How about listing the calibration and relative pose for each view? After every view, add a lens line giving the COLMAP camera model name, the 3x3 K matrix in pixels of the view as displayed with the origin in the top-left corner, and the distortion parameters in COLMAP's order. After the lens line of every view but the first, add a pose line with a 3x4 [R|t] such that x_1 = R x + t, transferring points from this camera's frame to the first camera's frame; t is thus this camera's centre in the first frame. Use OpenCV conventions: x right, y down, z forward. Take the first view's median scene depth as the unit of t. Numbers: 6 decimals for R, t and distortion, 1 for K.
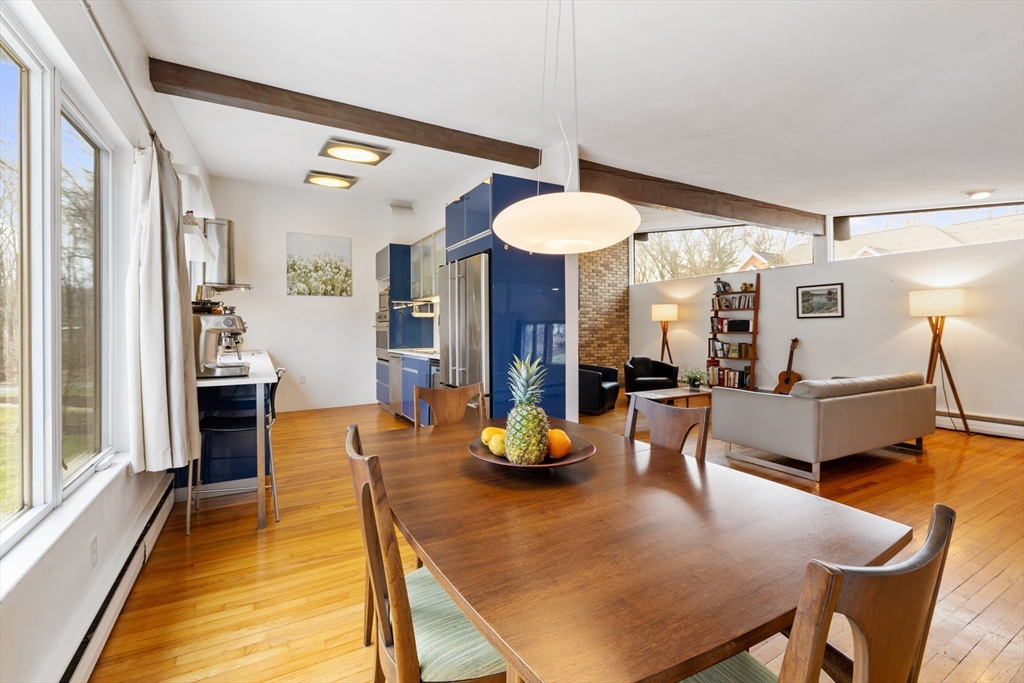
lens RADIAL K [[439.0, 0, 503.5], [0, 439.0, 326.1], [0, 0, 1]] dist [-0.002264, 0.000474]
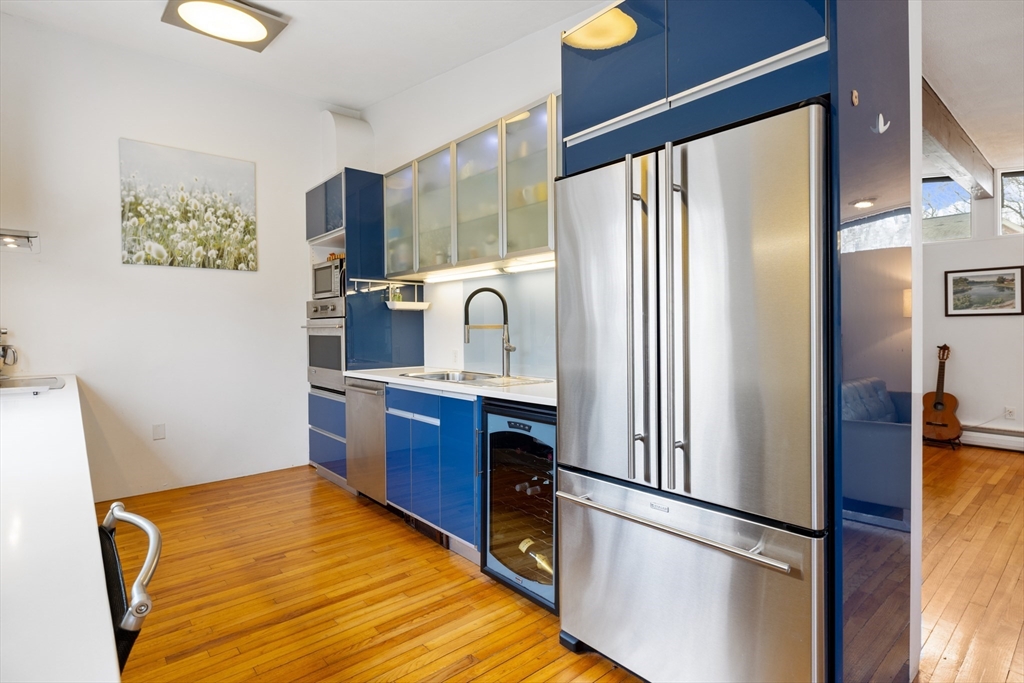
lens RADIAL K [[515.7, 0, 514.1], [0, 515.7, 334.3], [0, 0, 1]] dist [-0.003397, 0.001336]
pose [[0.979256, -0.001276, 0.202624, -0.174495], [-0.001340, 0.999918, 0.012770, 0.001403], [-0.202624, -0.012777, 0.979173, 0.333619]]
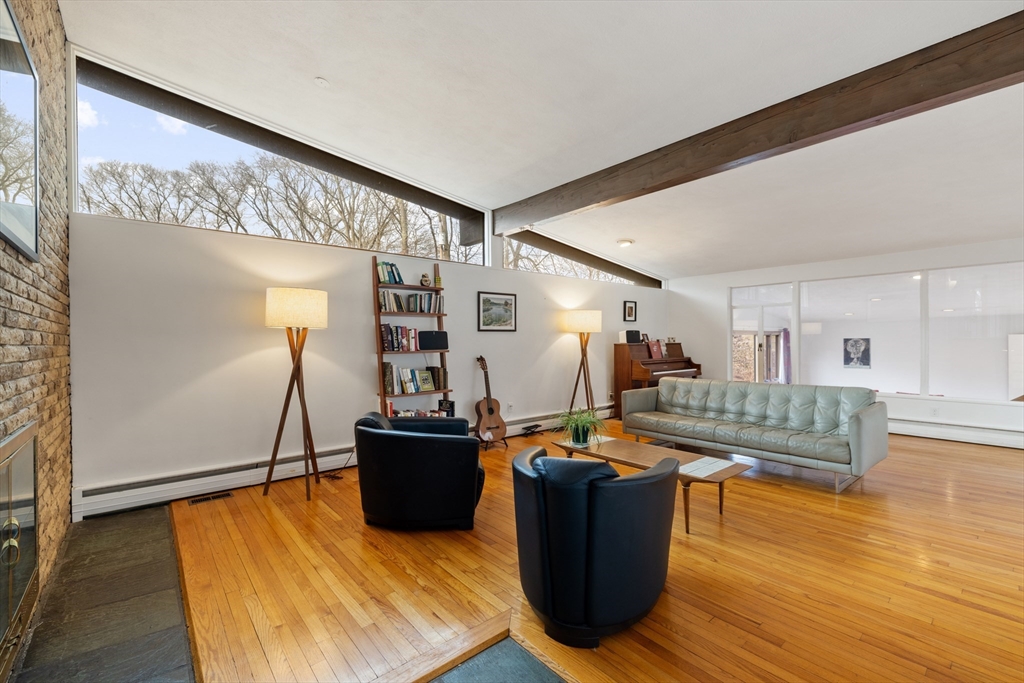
lens RADIAL K [[439.0, 0, 505.8], [0, 439.0, 340.5], [0, 0, 1]] dist [-0.002264, 0.000474]
pose [[-0.176287, 0.011658, 0.984270, -0.120077], [0.006862, 0.999920, -0.010614, 0.007974], [-0.984315, 0.004883, -0.176353, 1.096660]]
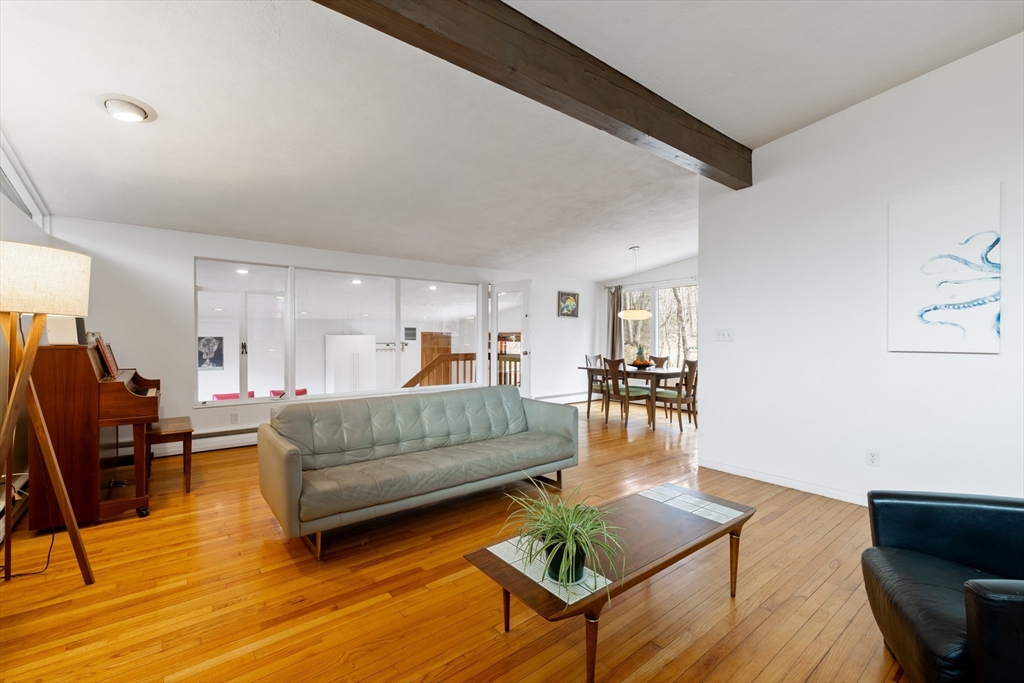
lens RADIAL K [[439.0, 0, 515.2], [0, 439.0, 339.7], [0, 0, 1]] dist [-0.002264, 0.000474]
pose [[-0.987426, 0.008675, -0.157844, 0.460892], [0.008002, 0.999956, 0.004897, 0.001890], [0.157880, 0.003572, -0.987452, 1.136269]]
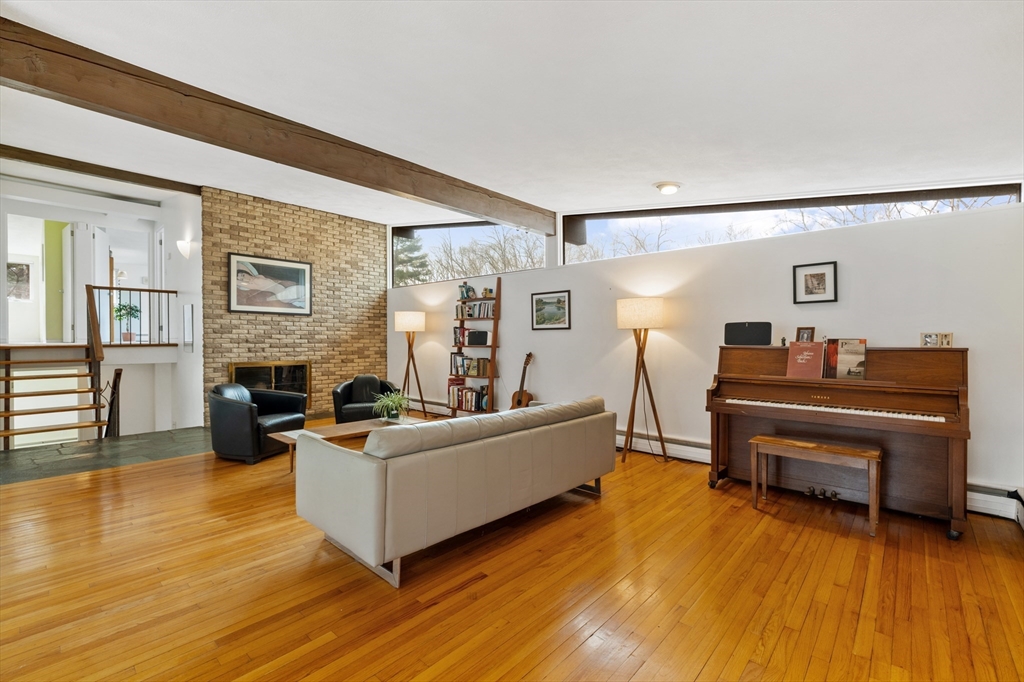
lens RADIAL K [[439.0, 0, 511.0], [0, 439.0, 341.7], [0, 0, 1]] dist [-0.002264, 0.000474]
pose [[0.945874, 0.000879, 0.324532, 0.347973], [-0.004686, 0.999929, 0.010951, -0.003495], [-0.324499, -0.011879, 0.945811, 0.186789]]
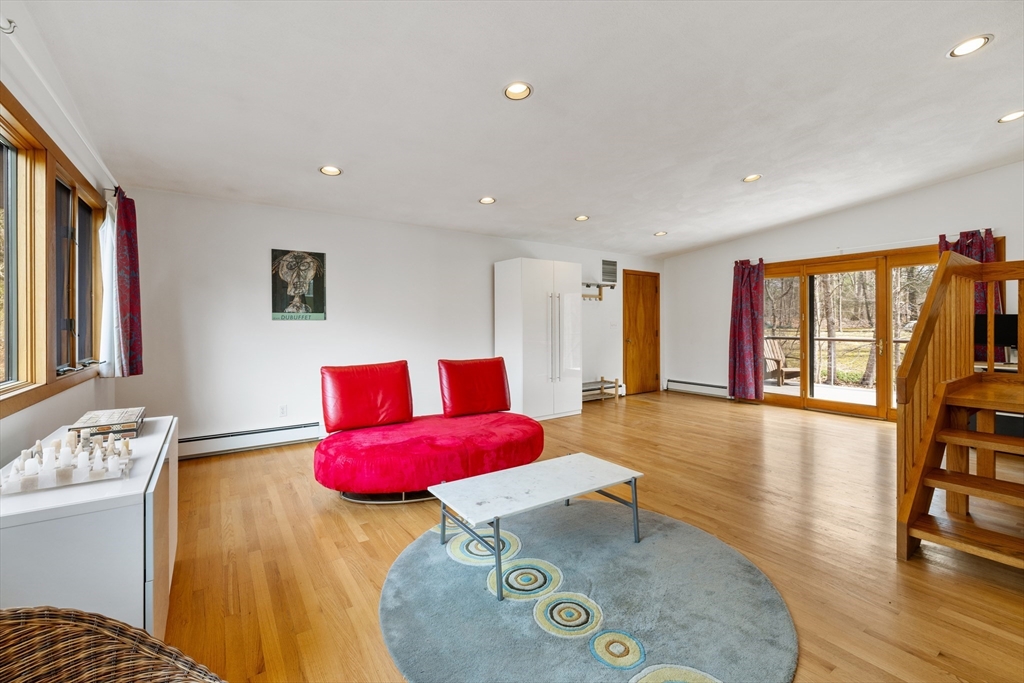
lens RADIAL K [[439.0, 0, 510.5], [0, 439.0, 322.3], [0, 0, 1]] dist [-0.002264, 0.000474]
pose [[-0.997108, 0.012378, -0.074989, 0.941845], [0.012426, 0.999923, -0.000175, 0.108722], [0.074981, -0.001106, -0.997184, 0.280593]]
